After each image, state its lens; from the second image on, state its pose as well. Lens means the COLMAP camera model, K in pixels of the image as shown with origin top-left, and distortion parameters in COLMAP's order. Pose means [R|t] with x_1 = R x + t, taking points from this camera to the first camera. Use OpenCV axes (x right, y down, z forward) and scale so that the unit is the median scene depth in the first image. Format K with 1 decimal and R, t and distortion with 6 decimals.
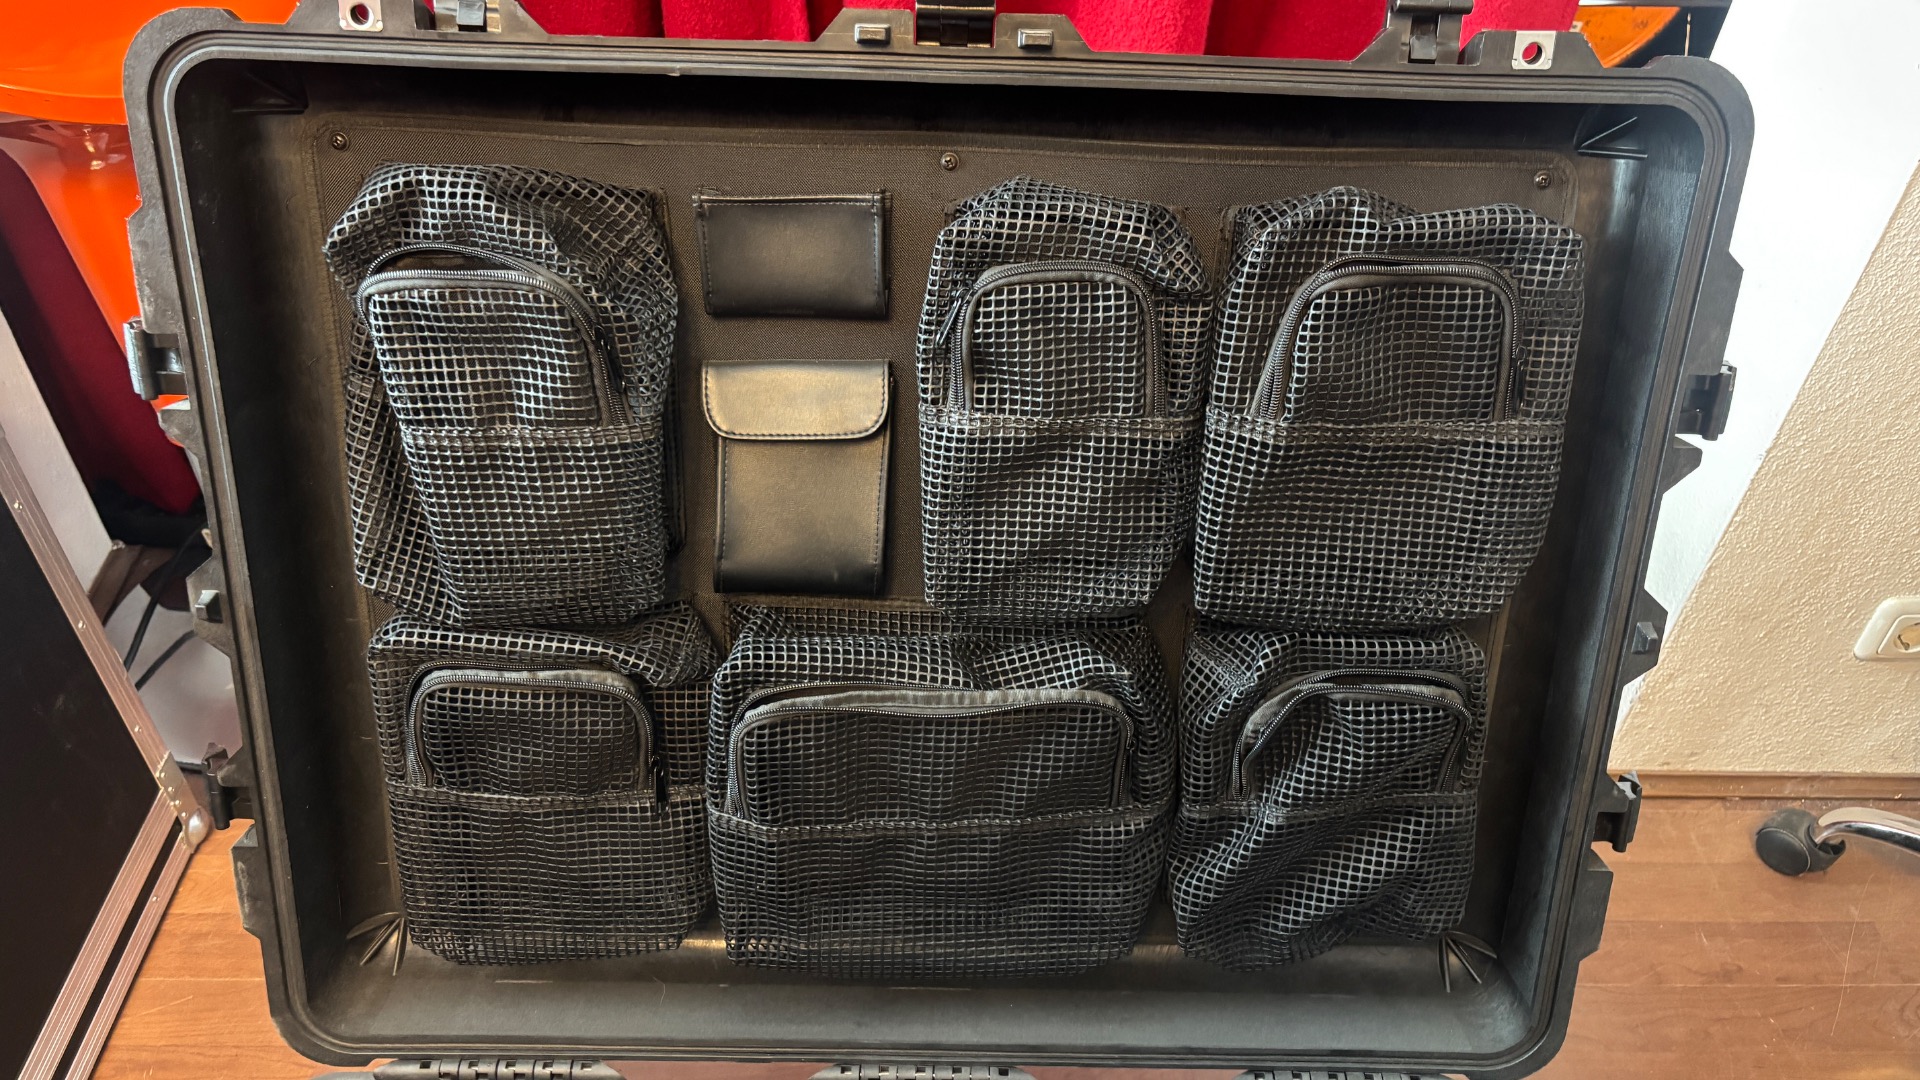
lens RADIAL K [[1451.6, 0, 965.3], [0, 1451.6, 550.7], [0, 0, 1]] dist [0.051471, -0.064648]
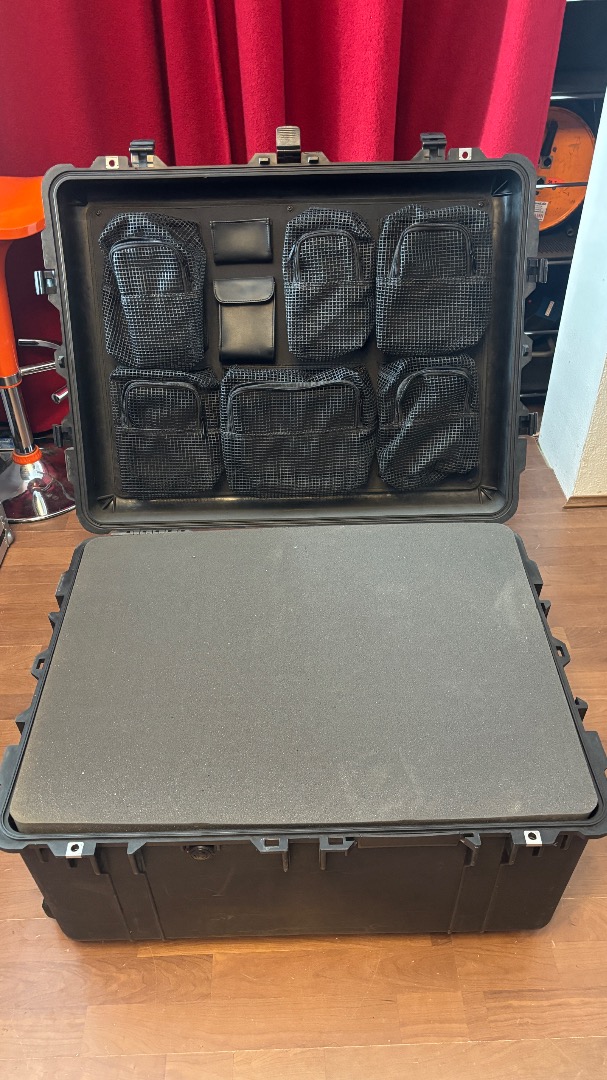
lens RADIAL K [[816.5, 0, 296.3], [0, 816.5, 538.4], [0, 0, 1]] dist [0.051471, -0.064648]
pose [[0.998422, -0.050789, -0.023964, 0.009428], [0.049164, 0.996731, -0.064115, 0.564426], [0.027142, 0.062836, 0.997655, -0.731444]]
